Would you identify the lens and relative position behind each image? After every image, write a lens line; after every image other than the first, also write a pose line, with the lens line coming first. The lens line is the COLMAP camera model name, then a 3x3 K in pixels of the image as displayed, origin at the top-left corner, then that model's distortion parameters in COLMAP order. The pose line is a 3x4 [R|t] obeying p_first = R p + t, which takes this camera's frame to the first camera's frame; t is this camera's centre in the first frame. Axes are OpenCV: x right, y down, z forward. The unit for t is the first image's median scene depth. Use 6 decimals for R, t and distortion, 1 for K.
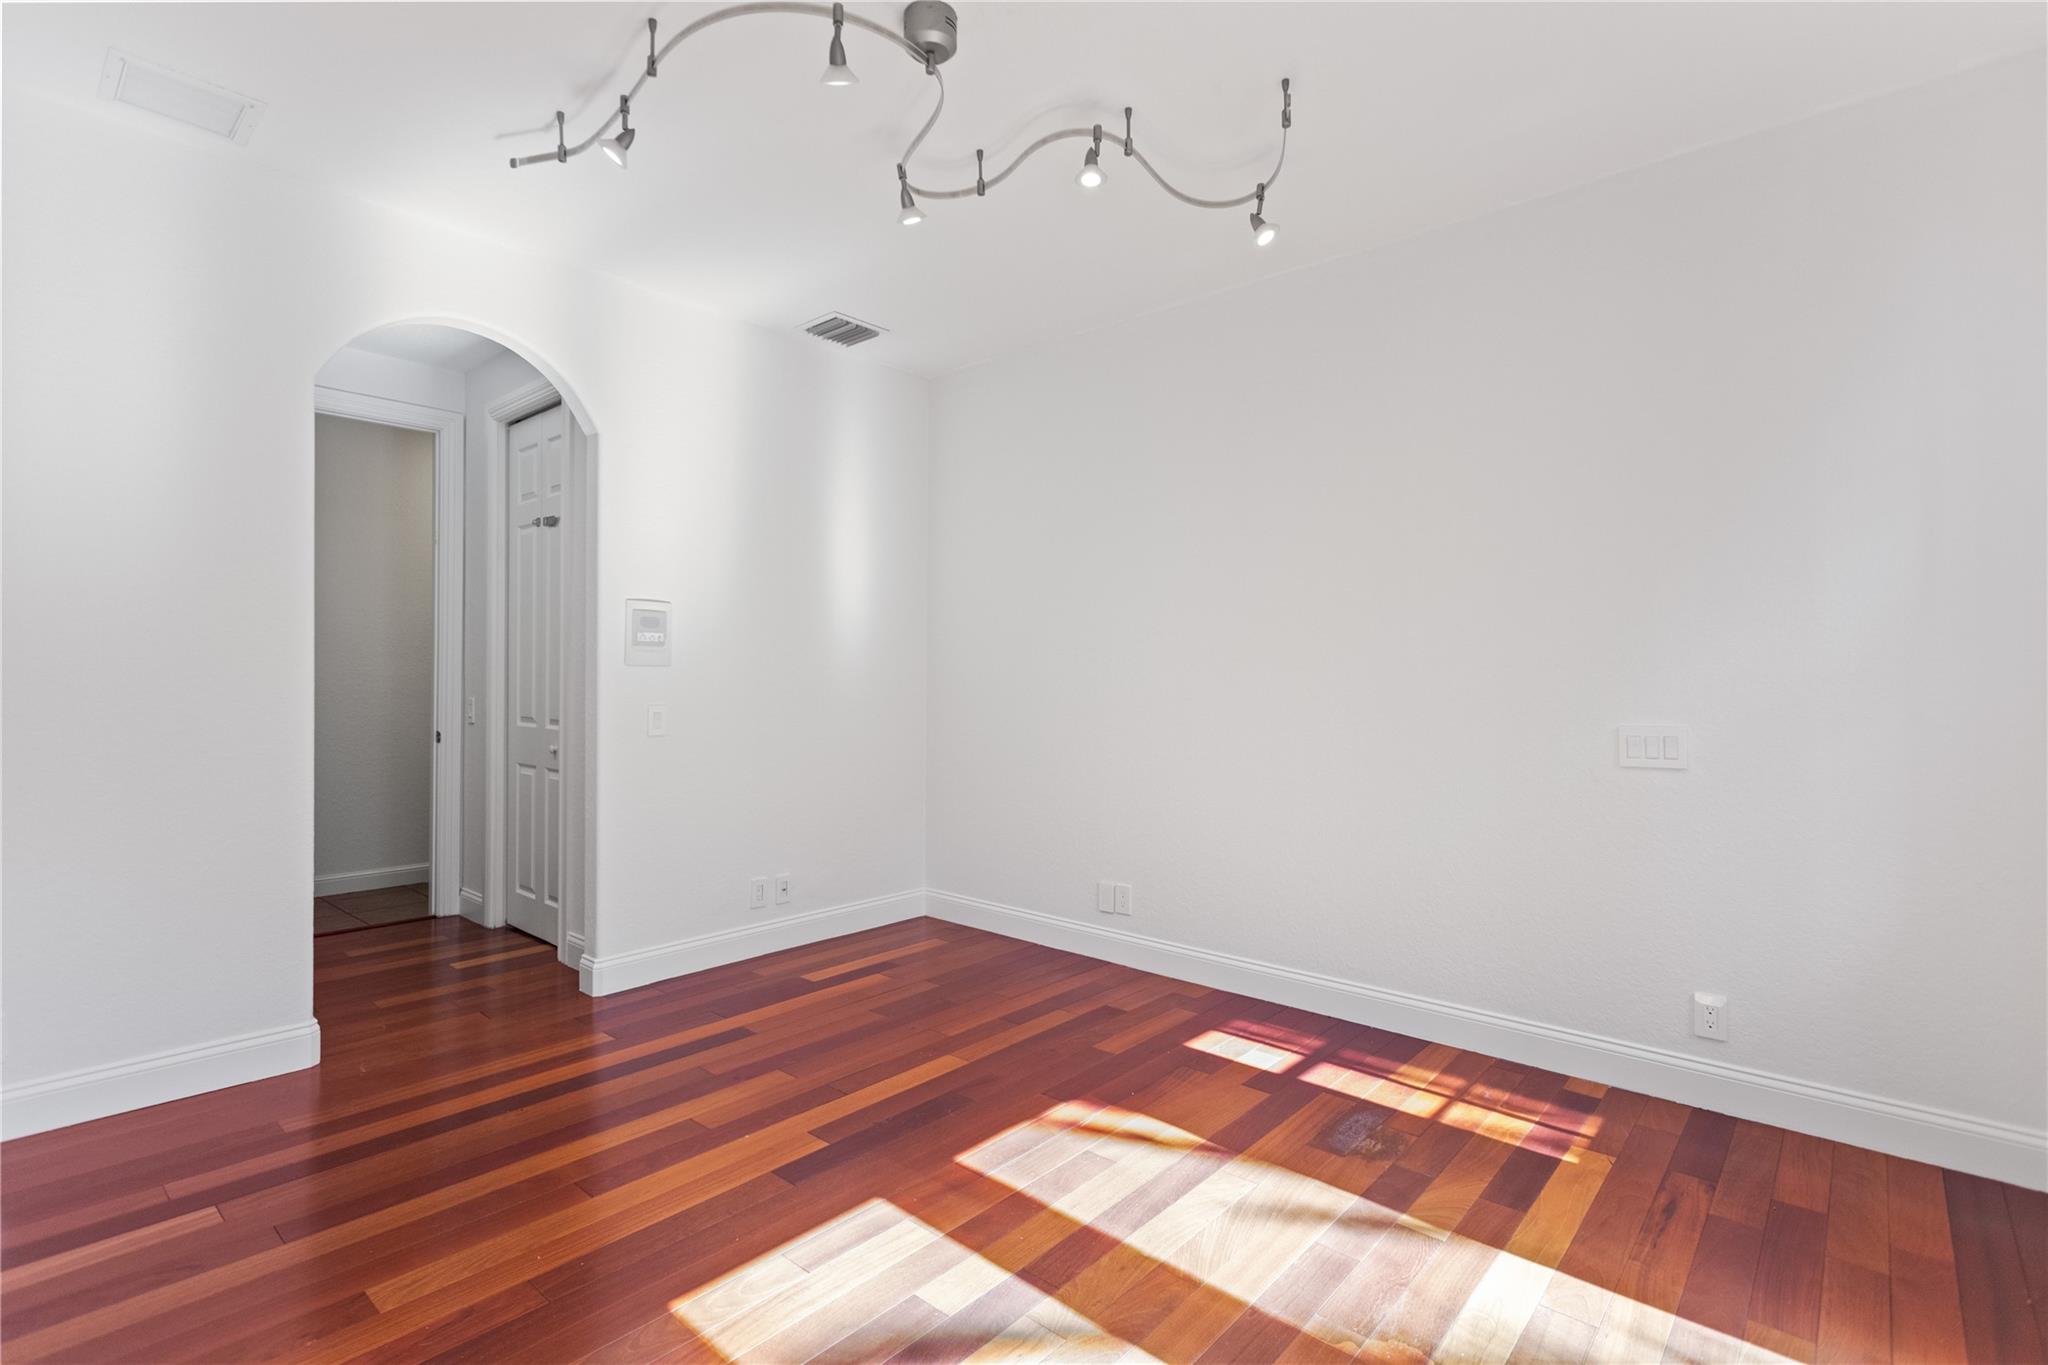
lens RADIAL K [[971.6, 0, 1008.8], [0, 971.6, 694.0], [0, 0, 1]] dist [0.005303, 0.000262]
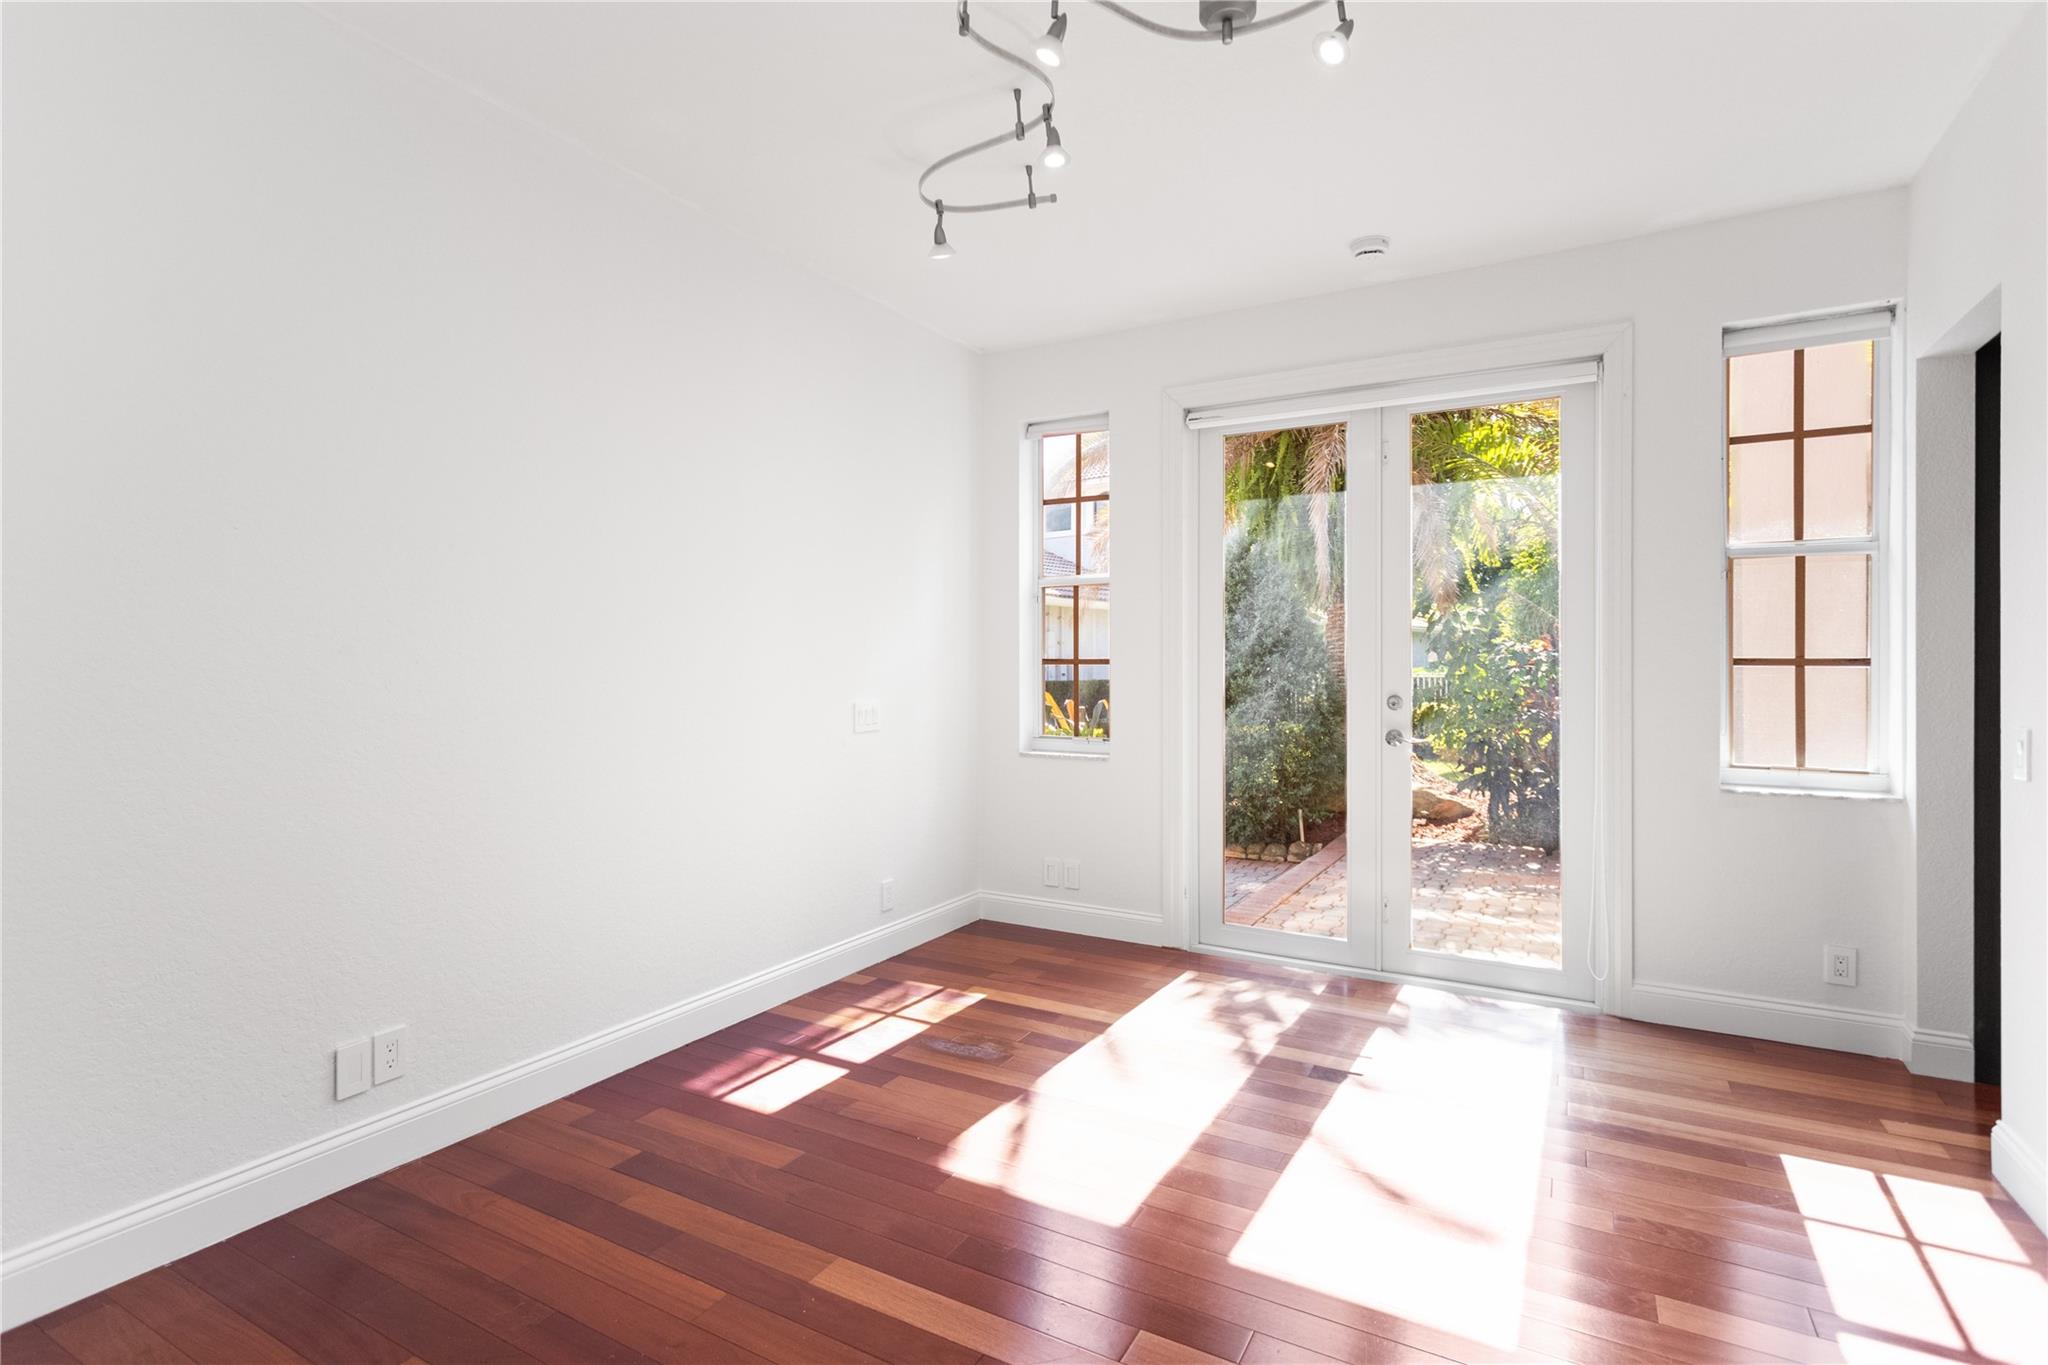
lens RADIAL K [[989.7, 0, 1012.3], [0, 989.7, 681.4], [0, 0, 1]] dist [0.001578, 0.000591]
pose [[-0.206593, -0.023880, 0.978135, -0.785496], [0.013849, 0.999531, 0.027327, -0.033327], [-0.978329, 0.019192, -0.206165, 1.114423]]
